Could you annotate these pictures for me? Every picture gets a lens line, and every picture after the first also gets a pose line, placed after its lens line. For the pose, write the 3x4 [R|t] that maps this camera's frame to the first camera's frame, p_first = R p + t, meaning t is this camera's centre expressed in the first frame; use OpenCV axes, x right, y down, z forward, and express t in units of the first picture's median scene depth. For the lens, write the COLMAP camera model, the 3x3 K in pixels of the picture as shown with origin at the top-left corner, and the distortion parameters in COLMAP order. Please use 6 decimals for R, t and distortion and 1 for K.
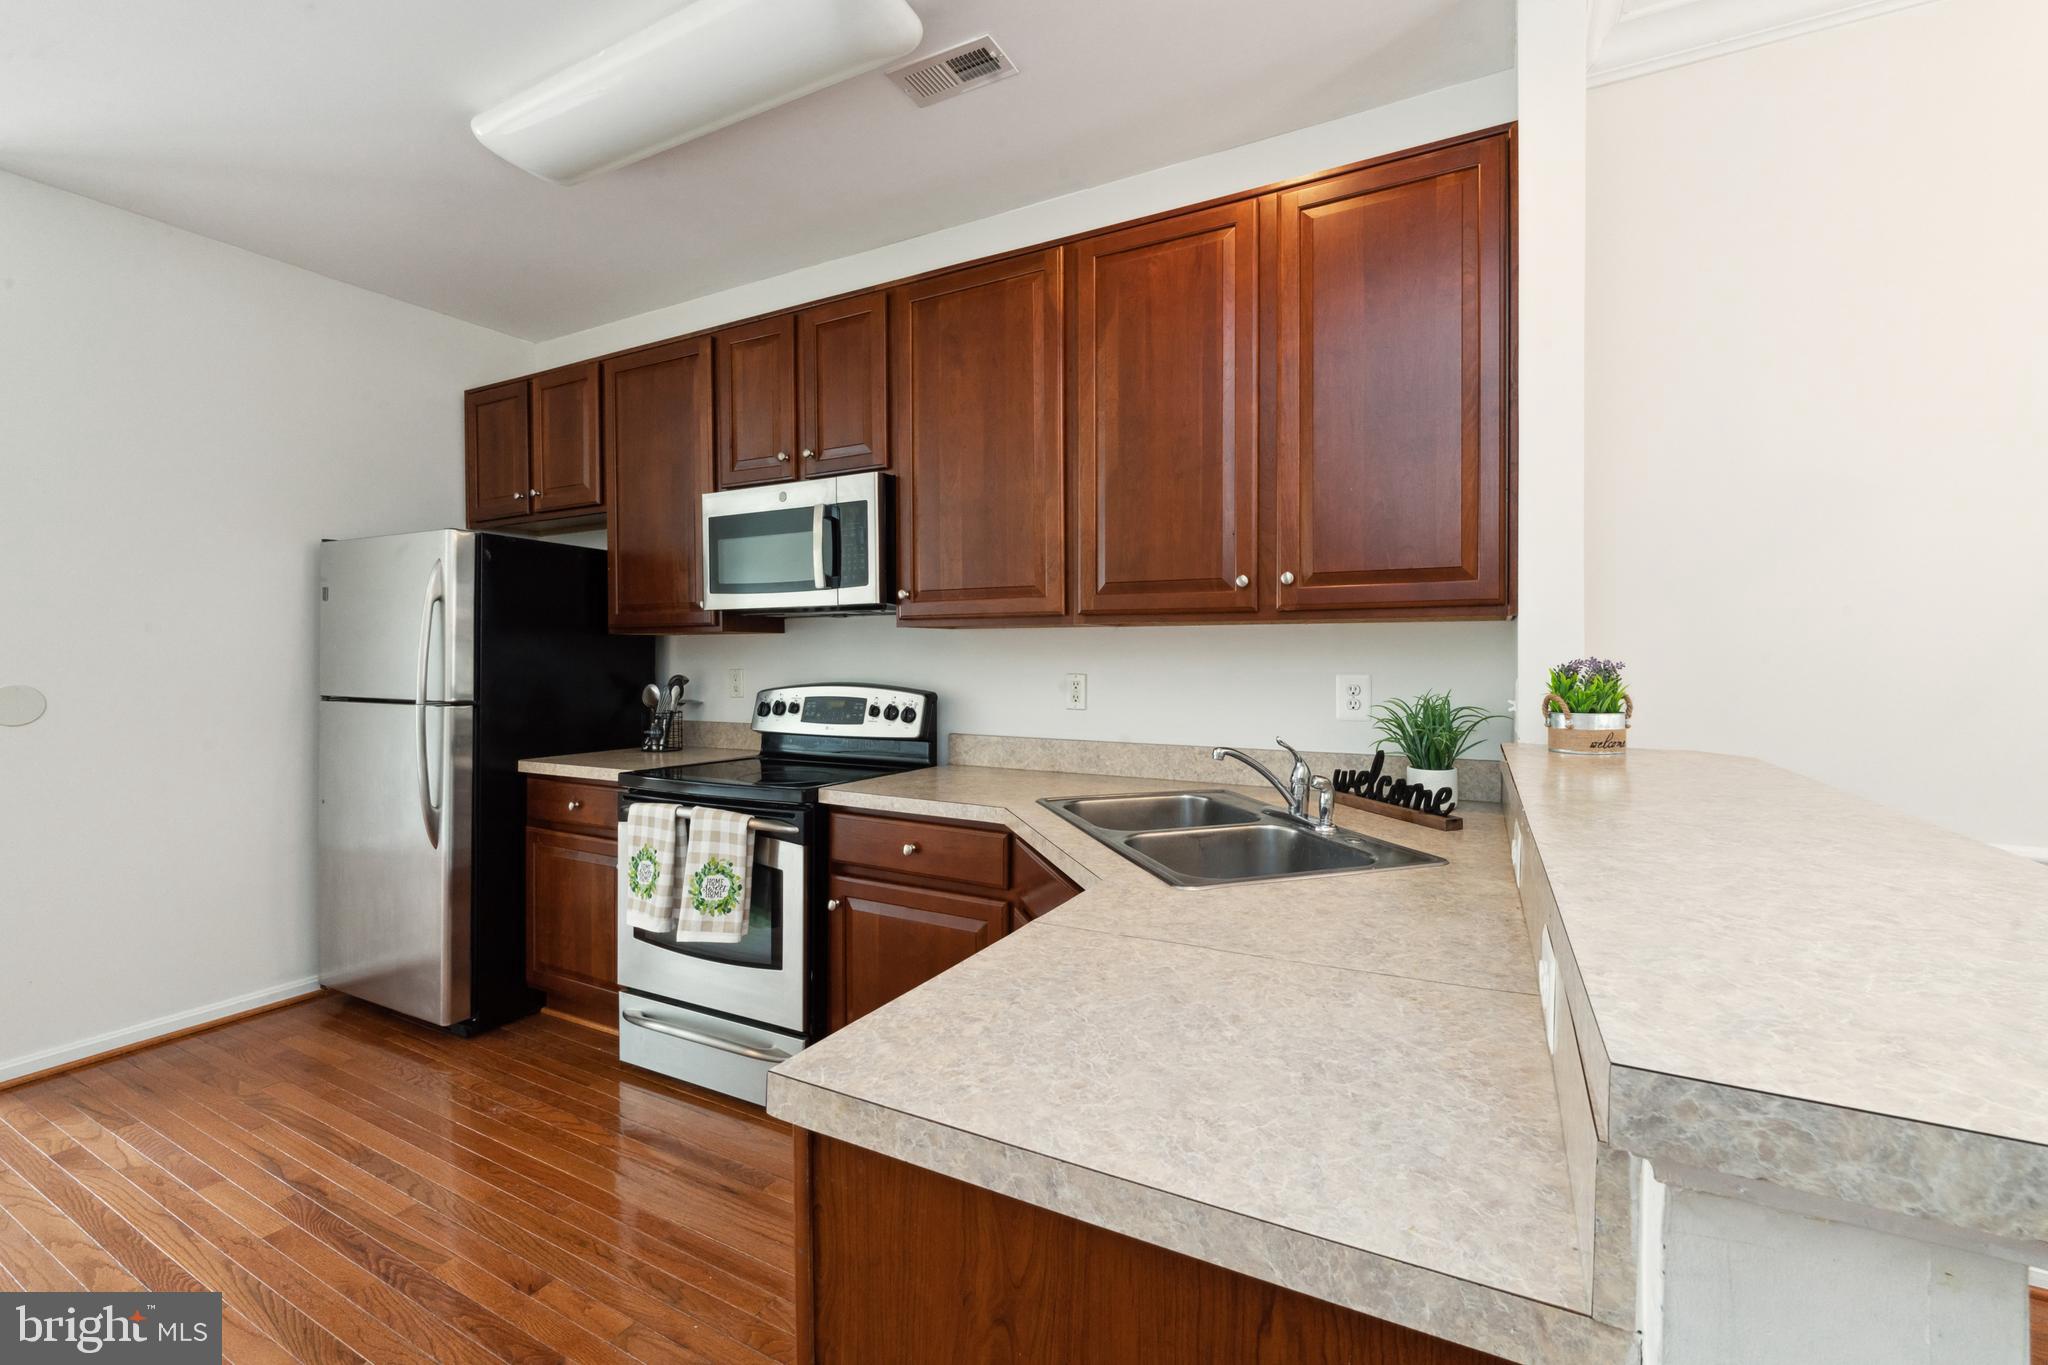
lens RADIAL K [[859.5, 0, 1016.5], [0, 859.5, 657.2], [0, 0, 1]] dist [0.001090, 0.000039]
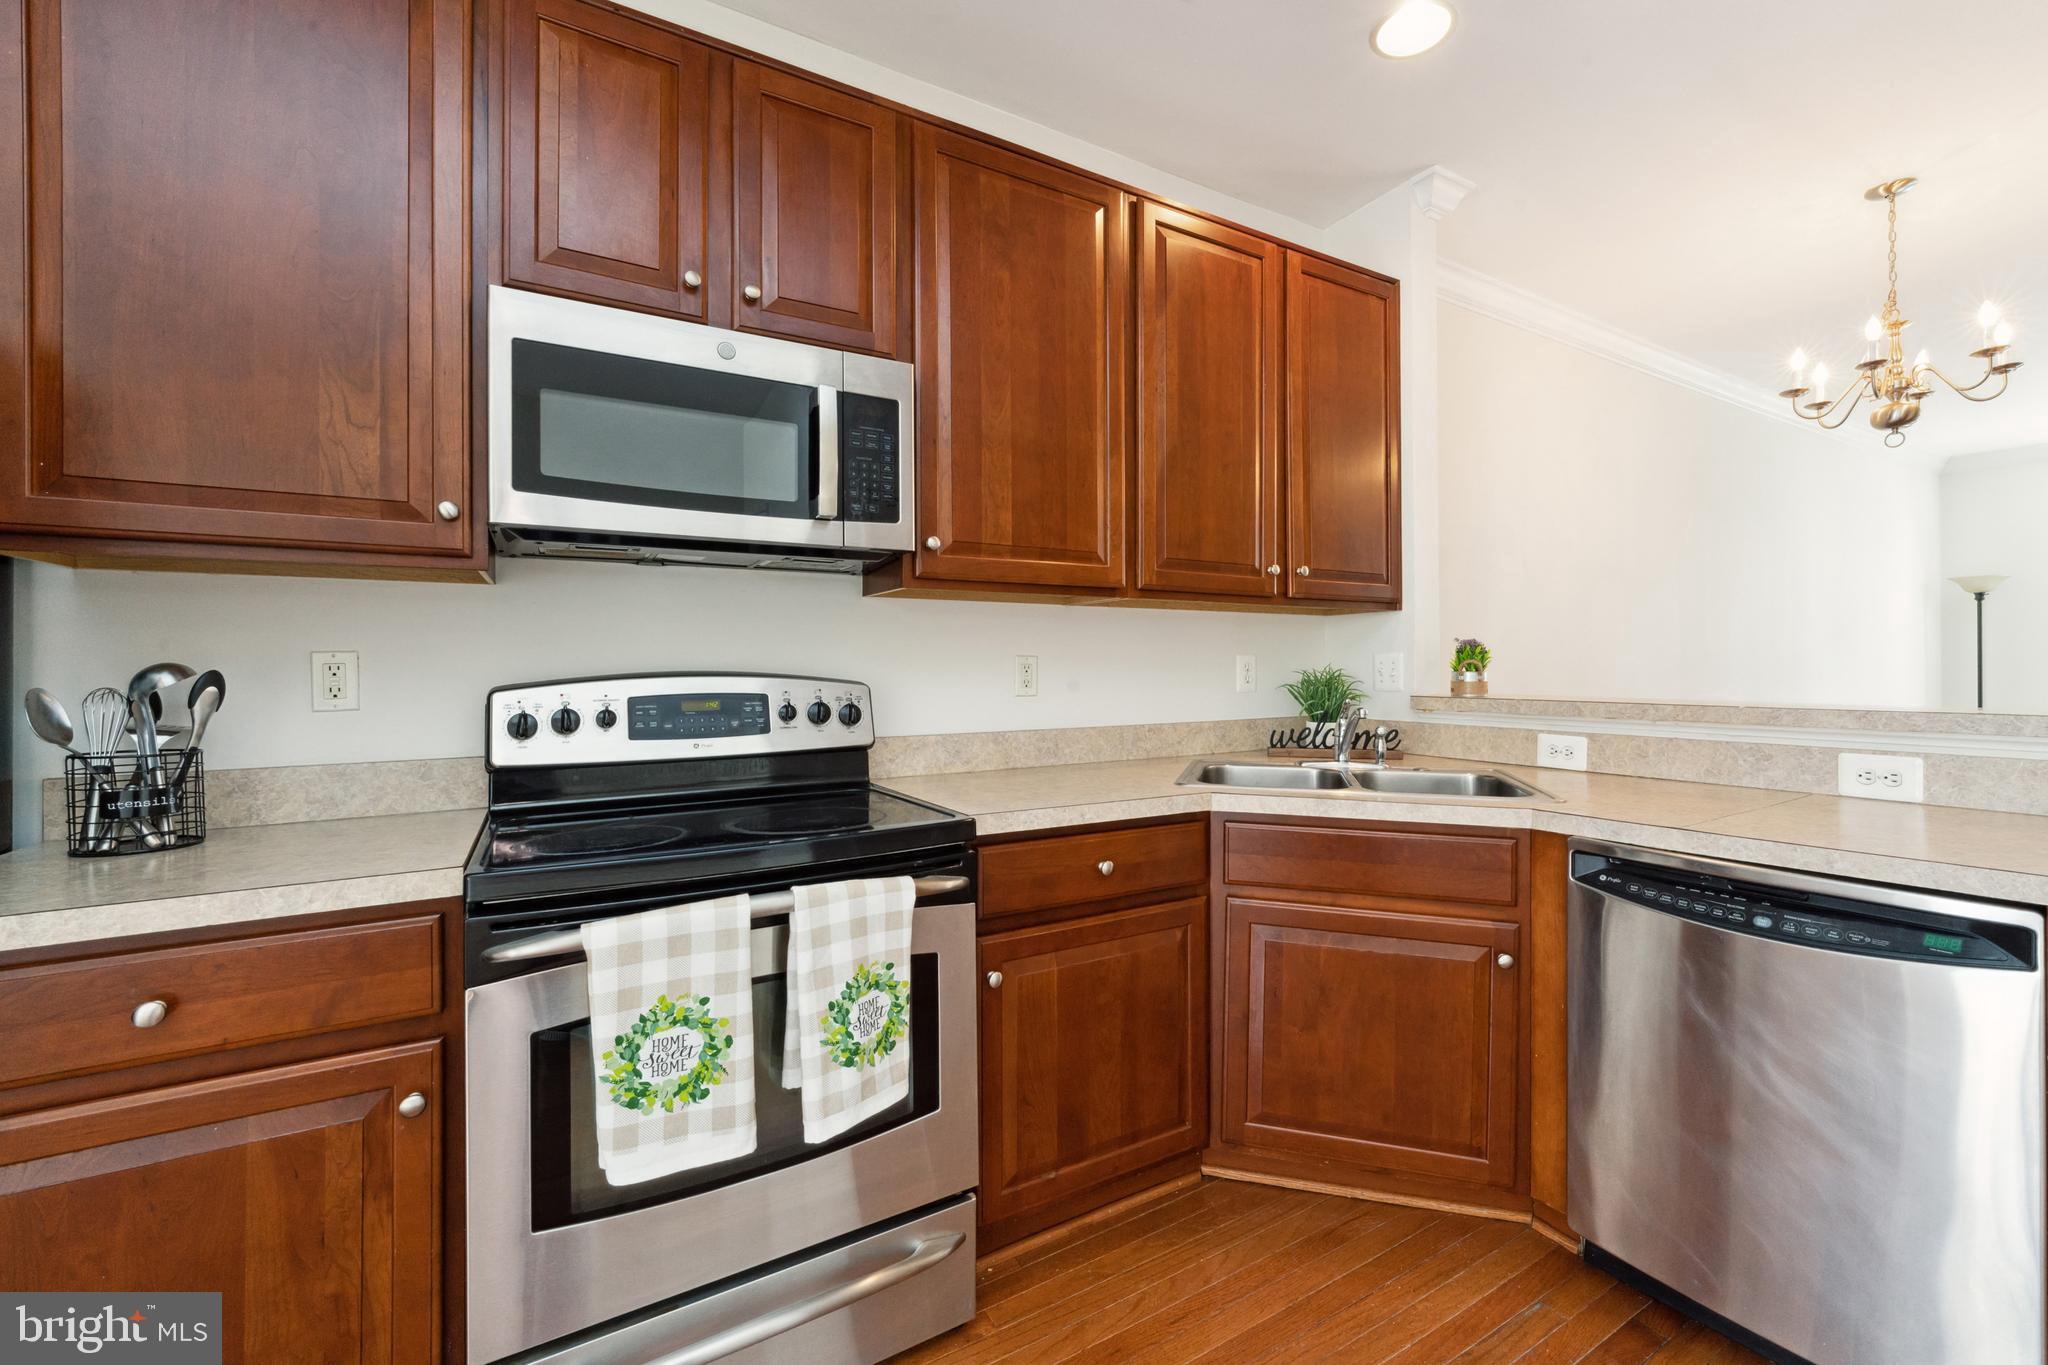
lens RADIAL K [[837.5, 0, 1074.7], [0, 837.5, 665.7], [0, 0, 1]] dist [-0.001799, -0.000056]
pose [[0.508138, 0.001617, 0.861274, -0.673528], [0.007970, 0.999947, -0.006579, 0.035915], [-0.861239, 0.010208, 0.508098, 0.530393]]
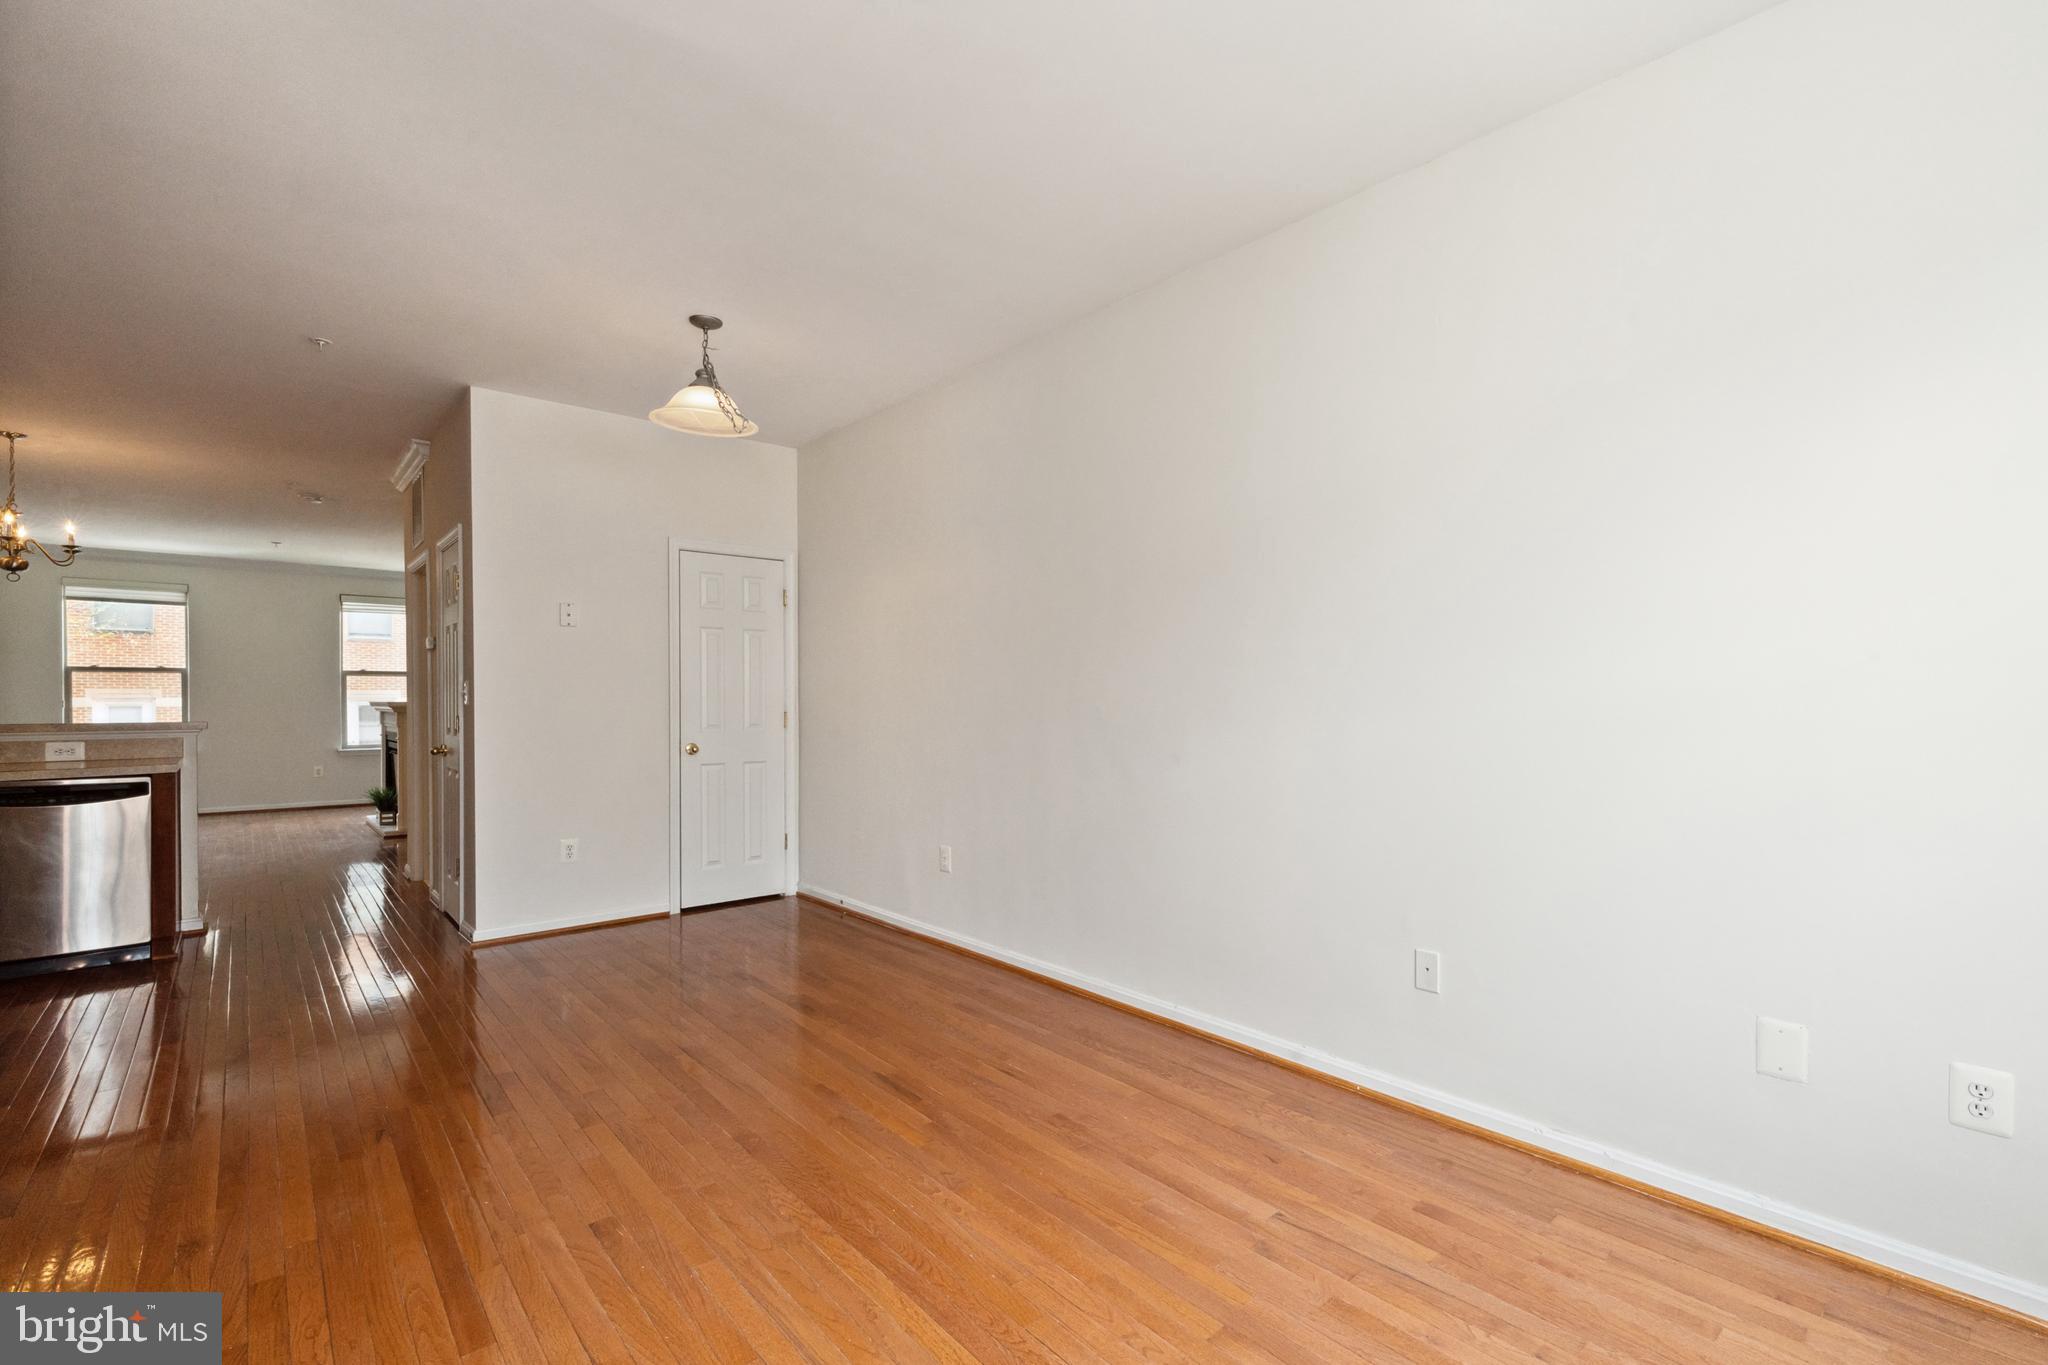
lens RADIAL K [[901.7, 0, 1056.6], [0, 901.7, 696.5], [0, 0, 1]] dist [-0.000294, 0.000132]
pose [[-0.944554, 0.004030, 0.328332, -2.069099], [0.002671, 0.999986, -0.004591, 0.033701], [-0.328346, -0.003460, -0.944551, 1.291281]]
